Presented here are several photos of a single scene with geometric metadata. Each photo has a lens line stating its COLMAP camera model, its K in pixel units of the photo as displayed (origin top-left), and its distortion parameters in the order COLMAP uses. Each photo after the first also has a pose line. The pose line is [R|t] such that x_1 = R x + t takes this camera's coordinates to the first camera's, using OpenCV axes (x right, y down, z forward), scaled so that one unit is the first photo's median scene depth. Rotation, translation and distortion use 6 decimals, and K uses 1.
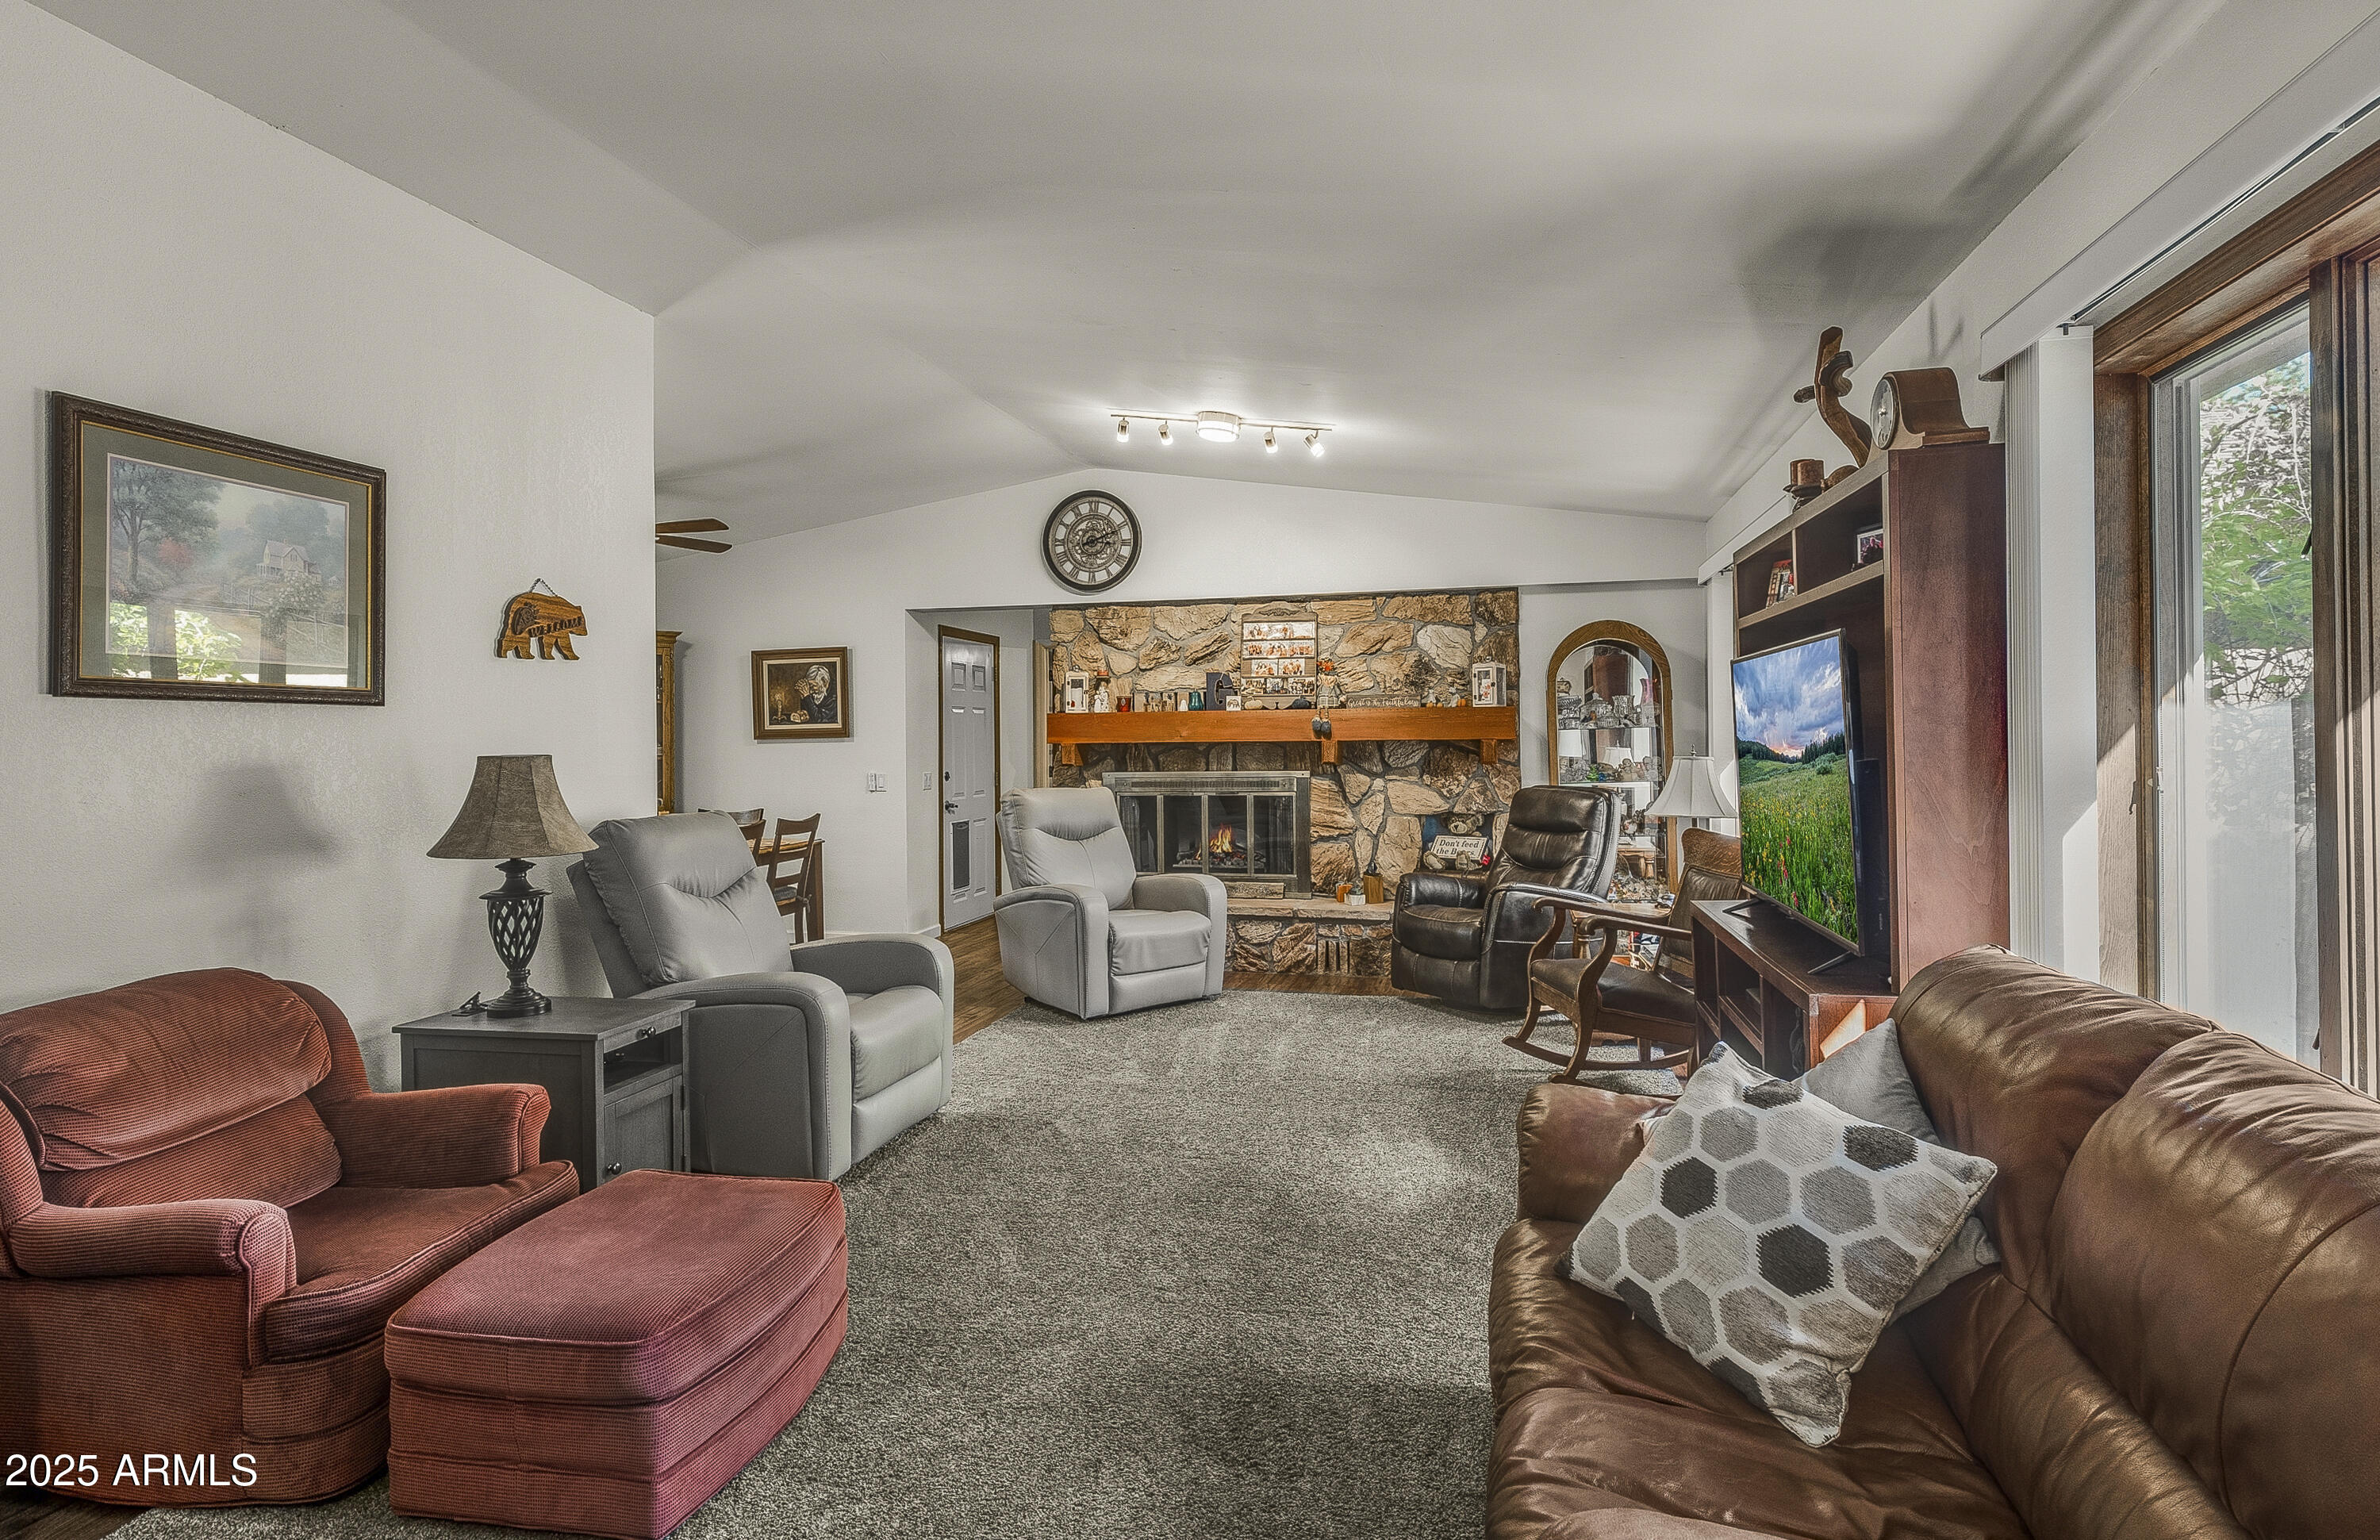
lens RADIAL K [[1293.3, 0, 1168.5], [0, 1293.3, 757.3], [0, 0, 1]] dist [-0.001720, -0.000095]
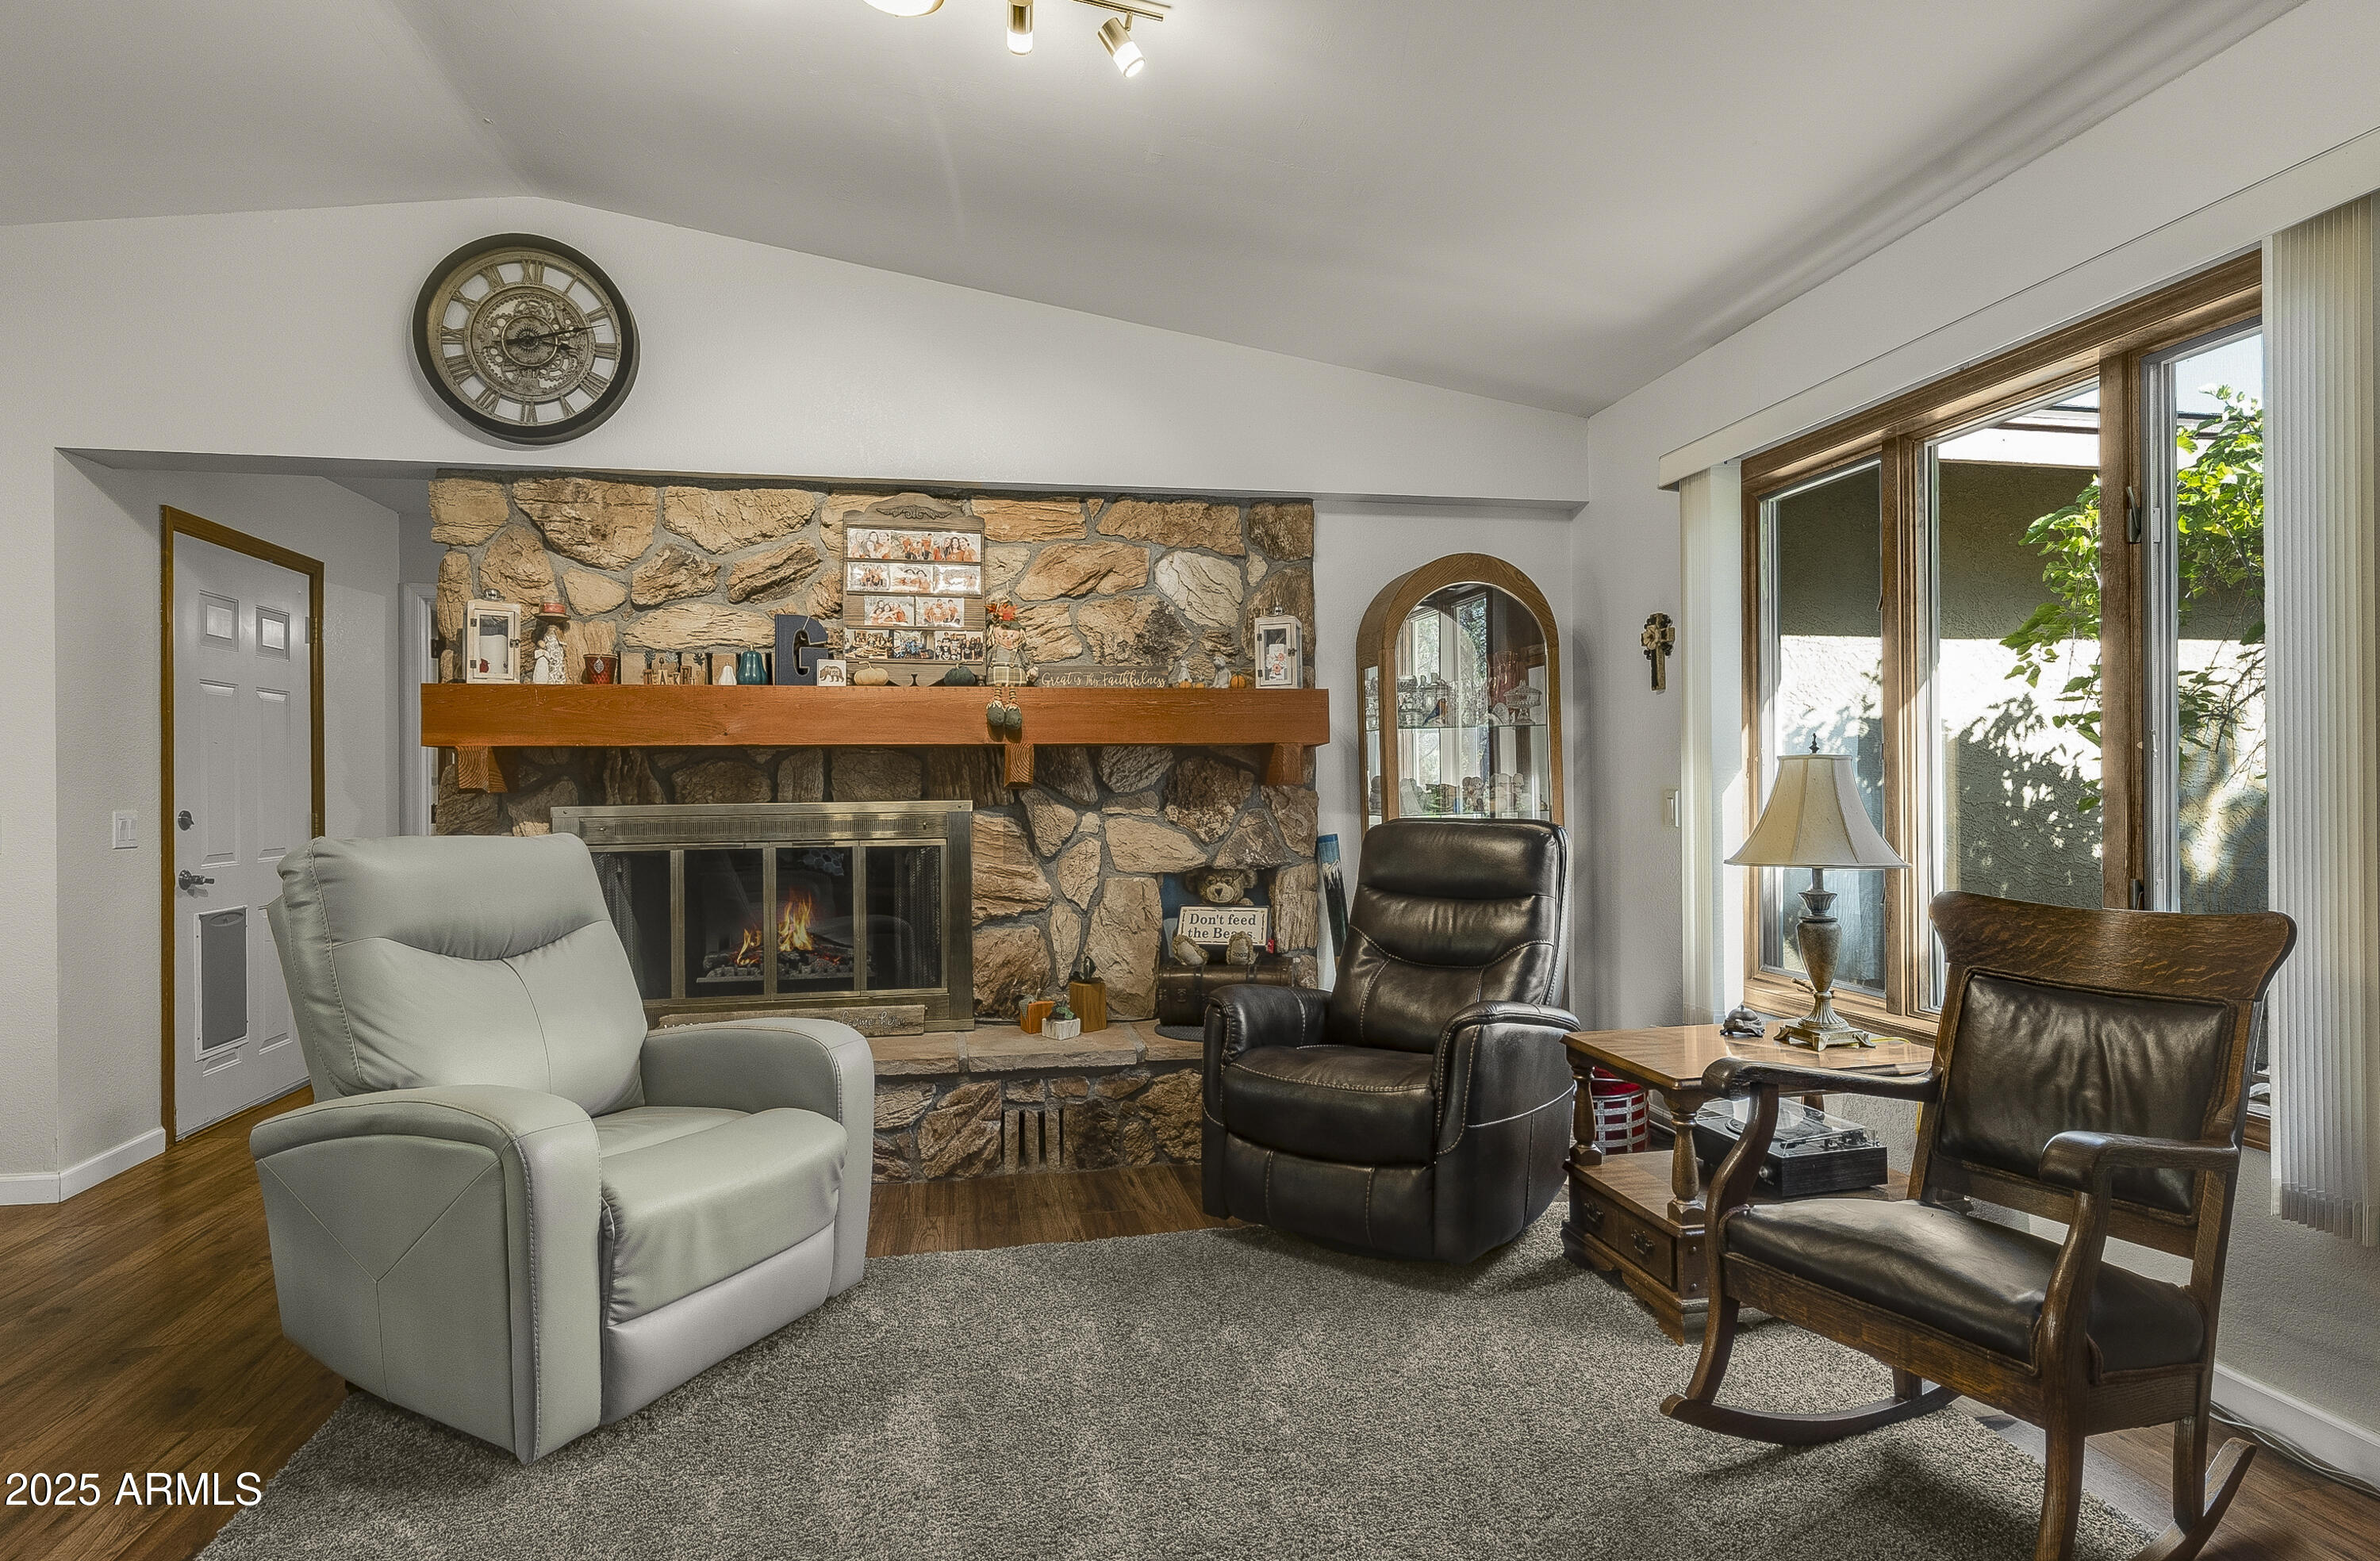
lens RADIAL K [[1254.3, 0, 1193.3], [0, 1254.3, 788.1], [0, 0, 1]] dist [0.002945, -0.000828]
pose [[0.900828, 0.000224, 0.434176, -0.040280], [0.007142, 0.999857, -0.015333, 0.014645], [-0.434117, 0.016914, 0.900698, 0.479054]]
